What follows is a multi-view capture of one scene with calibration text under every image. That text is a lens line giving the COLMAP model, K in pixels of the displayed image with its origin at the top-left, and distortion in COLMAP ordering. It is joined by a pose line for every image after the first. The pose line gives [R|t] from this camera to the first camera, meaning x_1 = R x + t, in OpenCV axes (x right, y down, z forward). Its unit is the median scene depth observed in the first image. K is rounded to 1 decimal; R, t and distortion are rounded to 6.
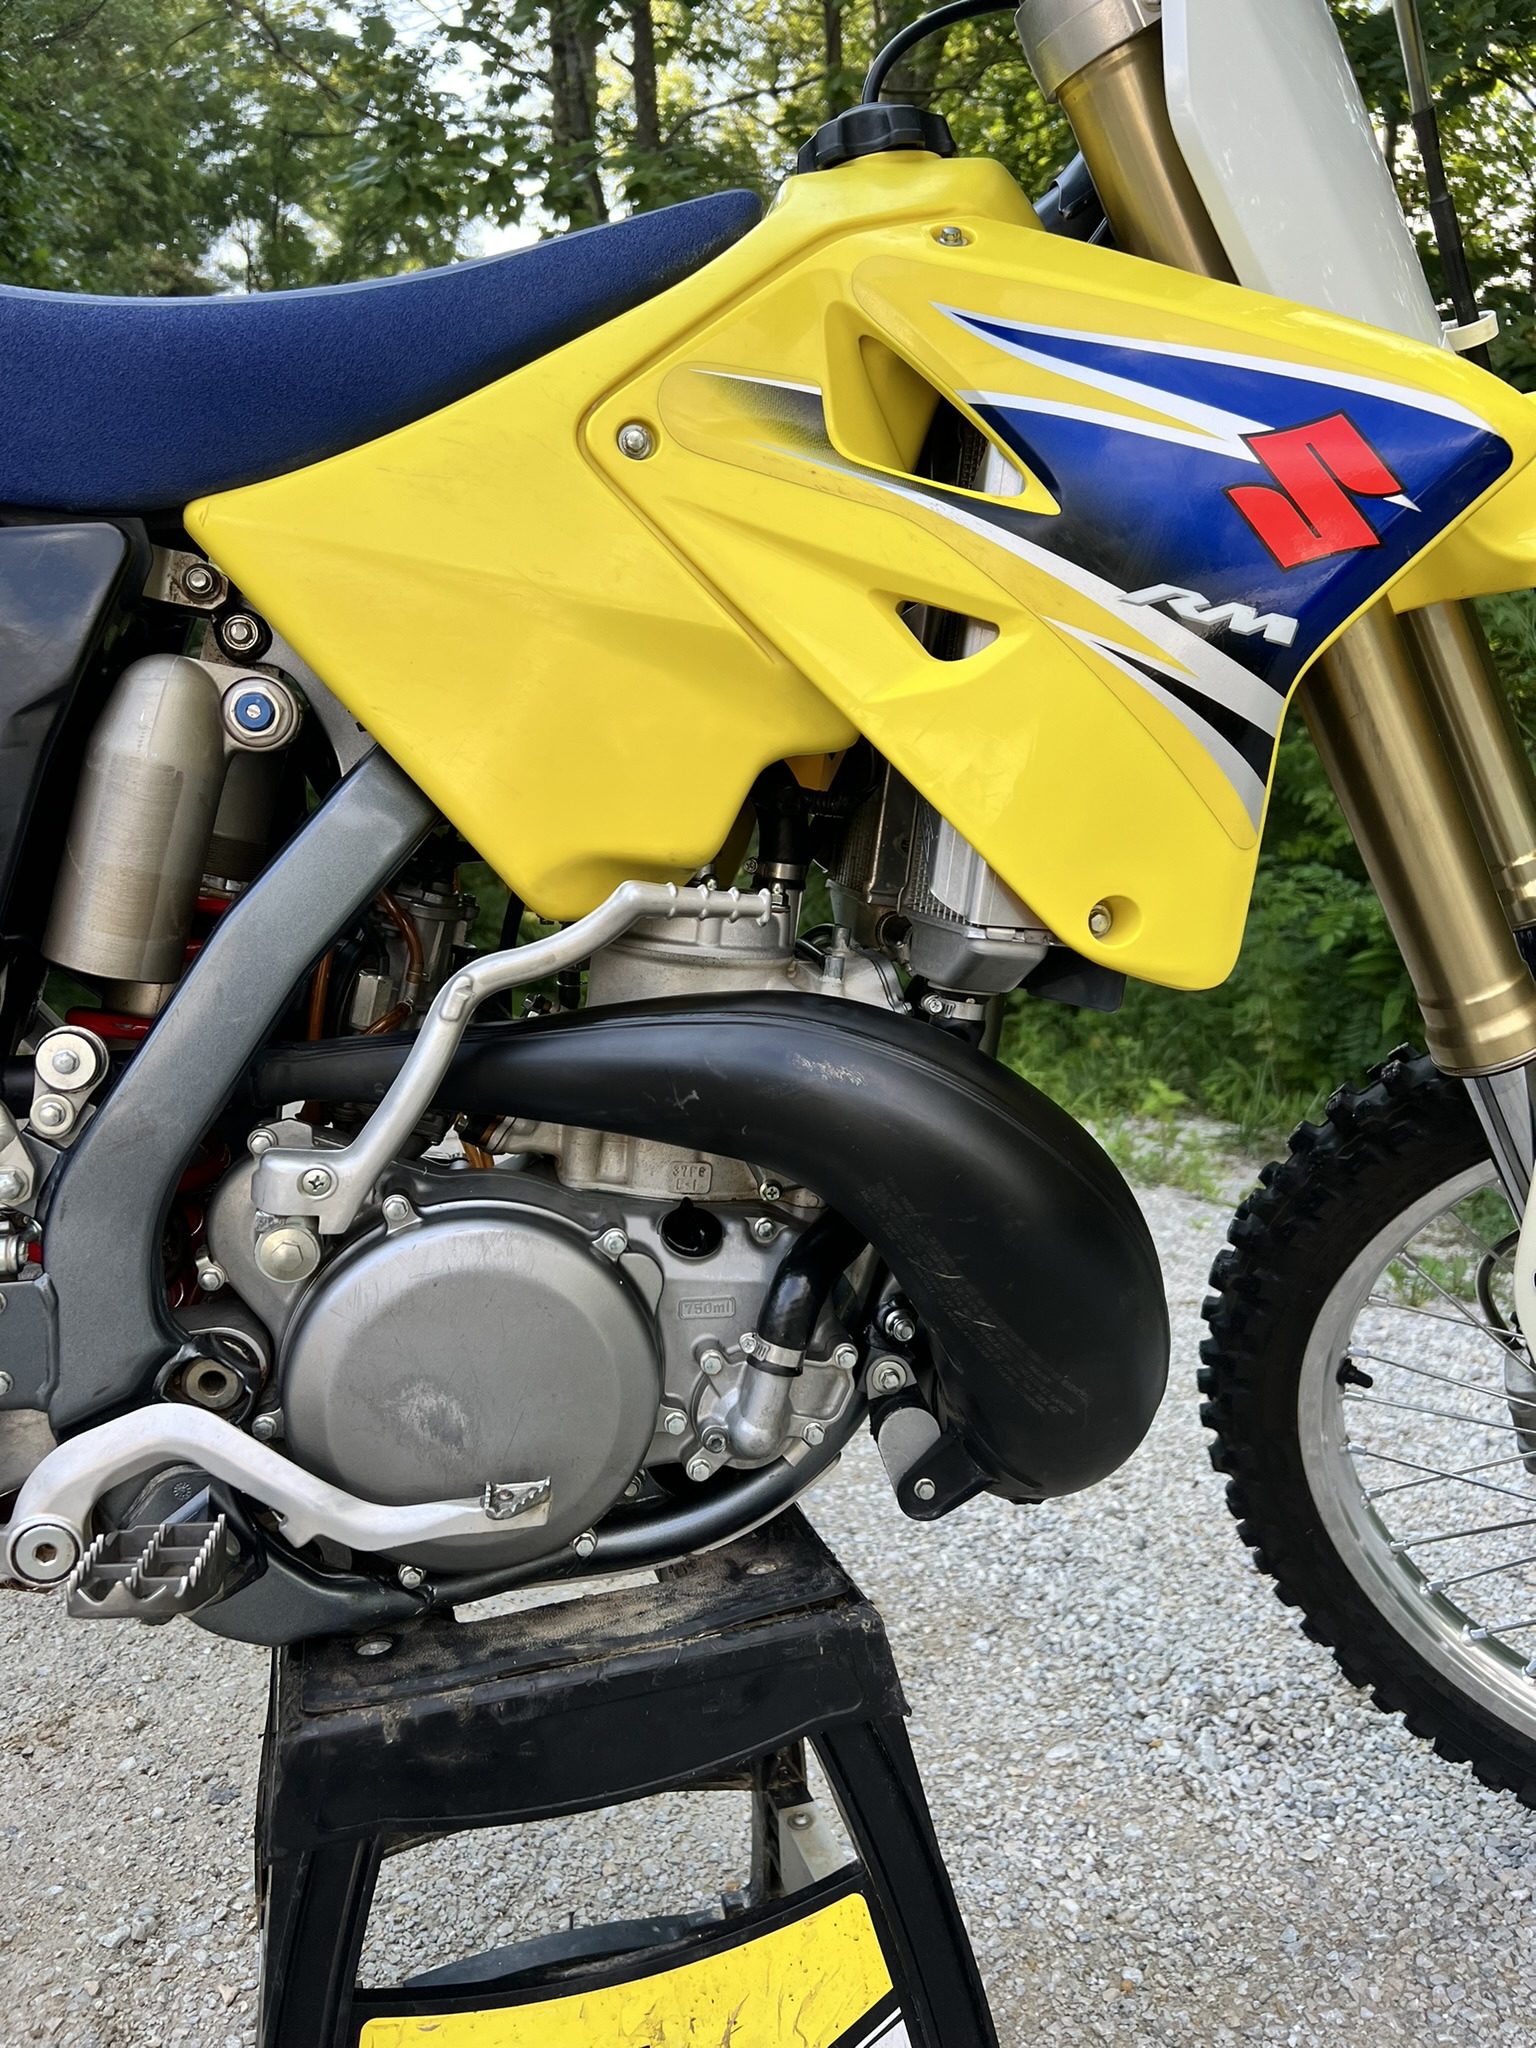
lens RADIAL K [[1538.4, 0, 771.7], [0, 1538.4, 1017.5], [0, 0, 1]] dist [0.029105, -0.041511]
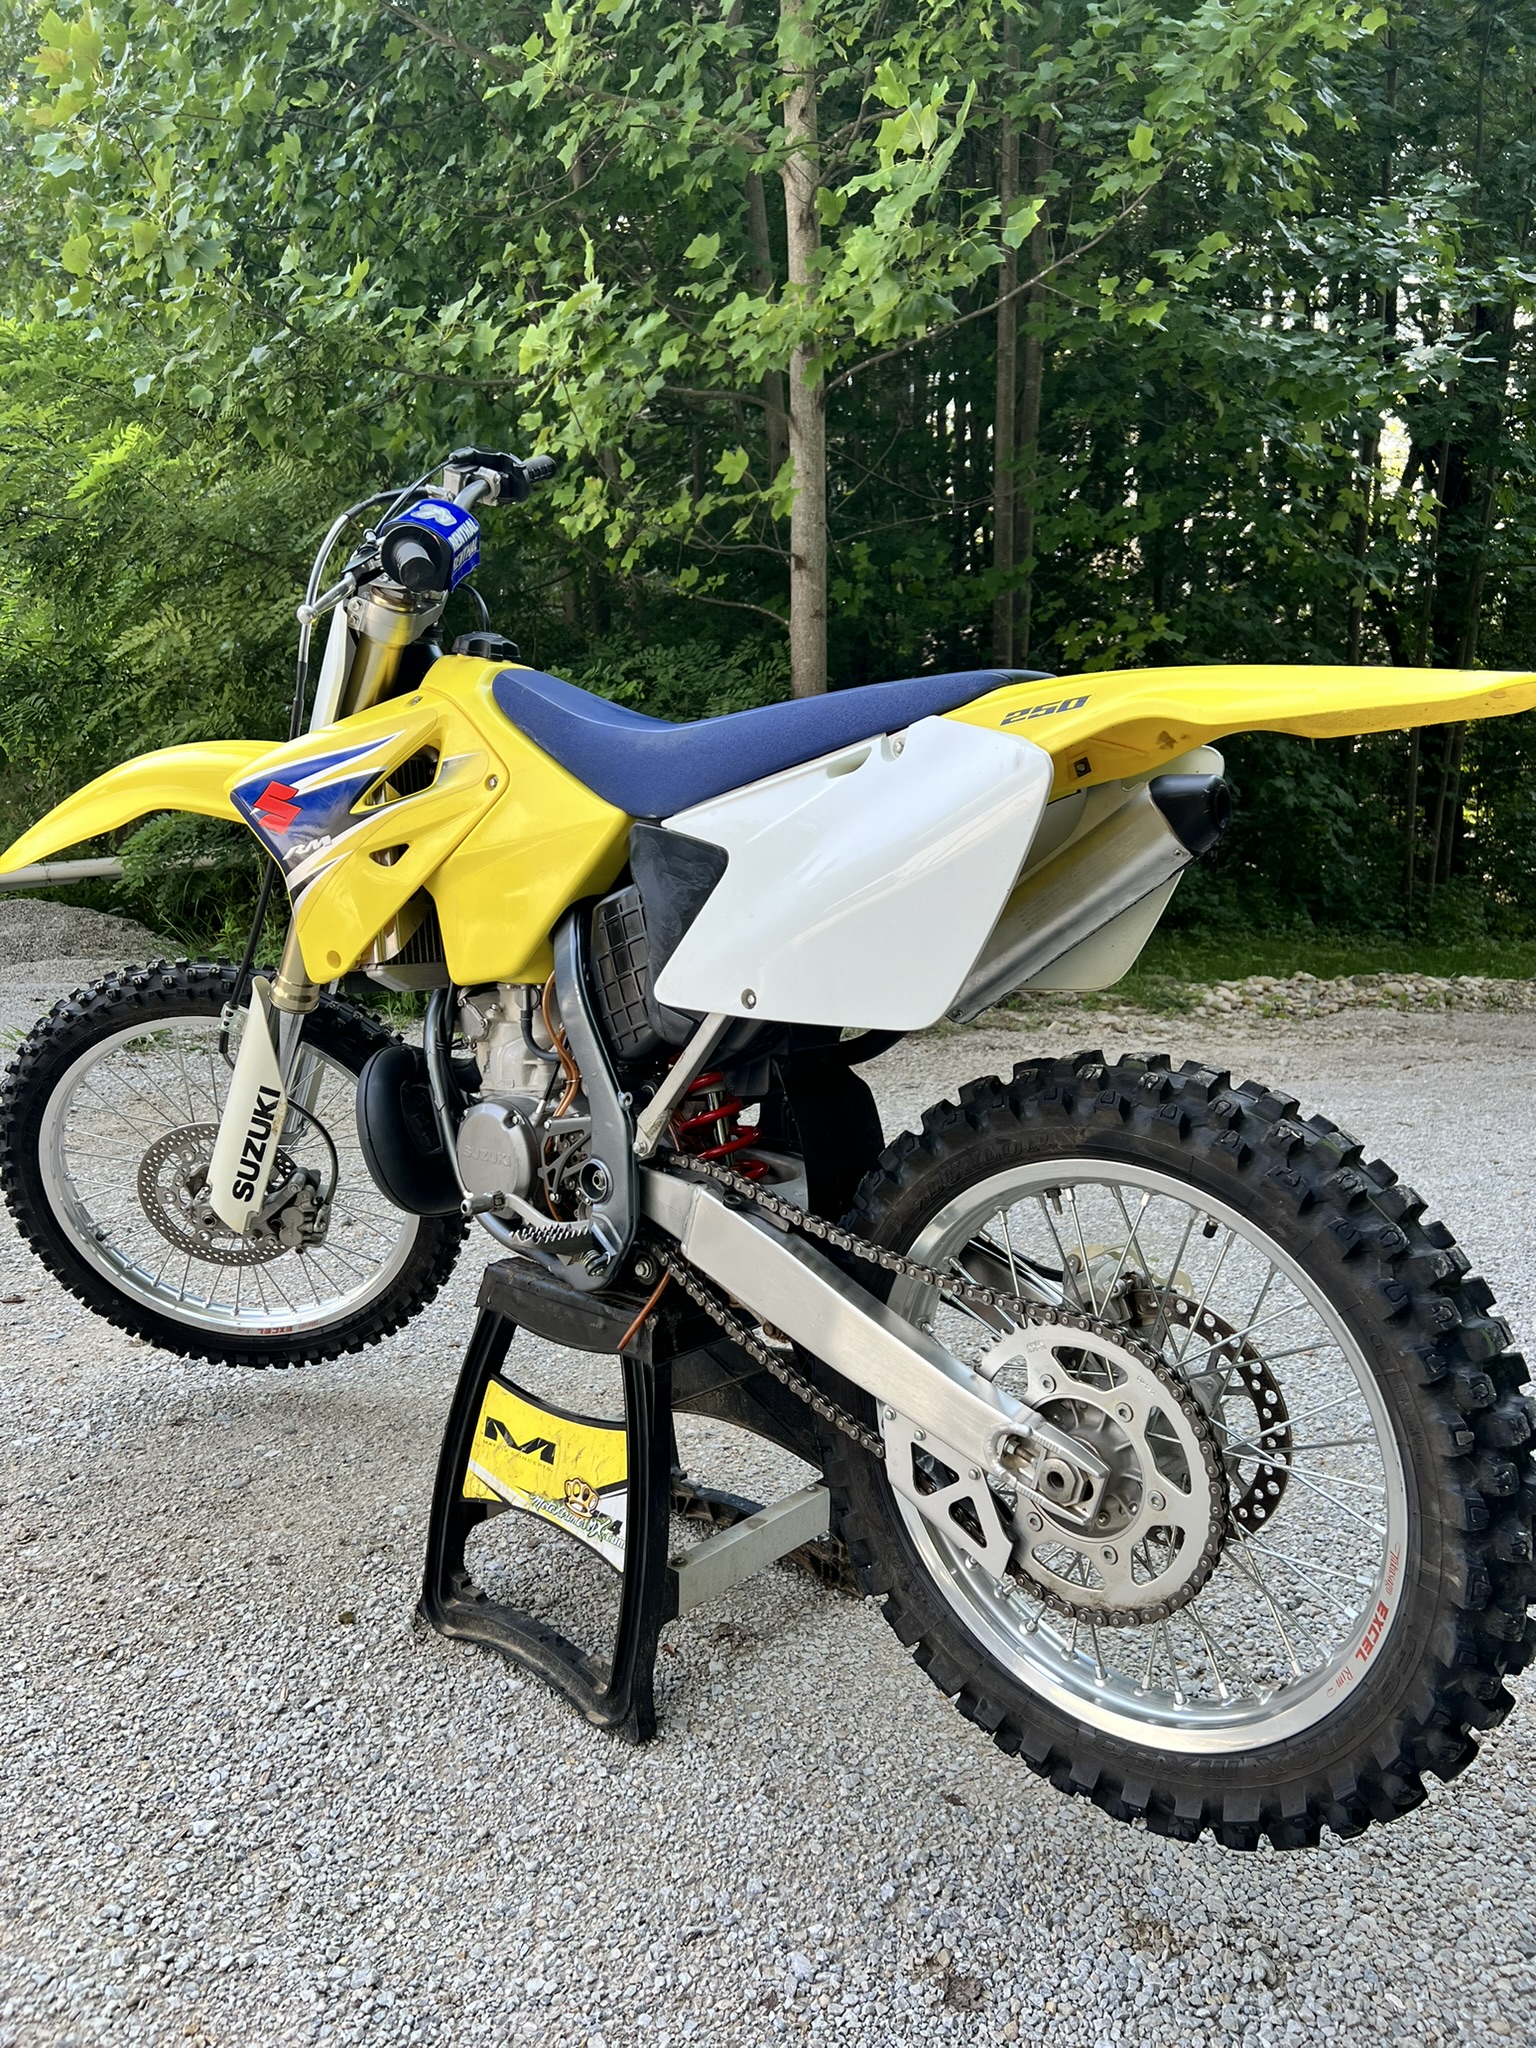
lens RADIAL K [[1538.4, 0, 858.0], [0, 1538.4, 1032.7], [0, 0, 1]] dist [0.029105, -0.041511]
pose [[0.558341, 0.195909, -0.806148, 1.928150], [-0.149380, 0.979576, 0.134594, -0.356462], [0.816052, 0.045273, 0.576203, -0.049838]]
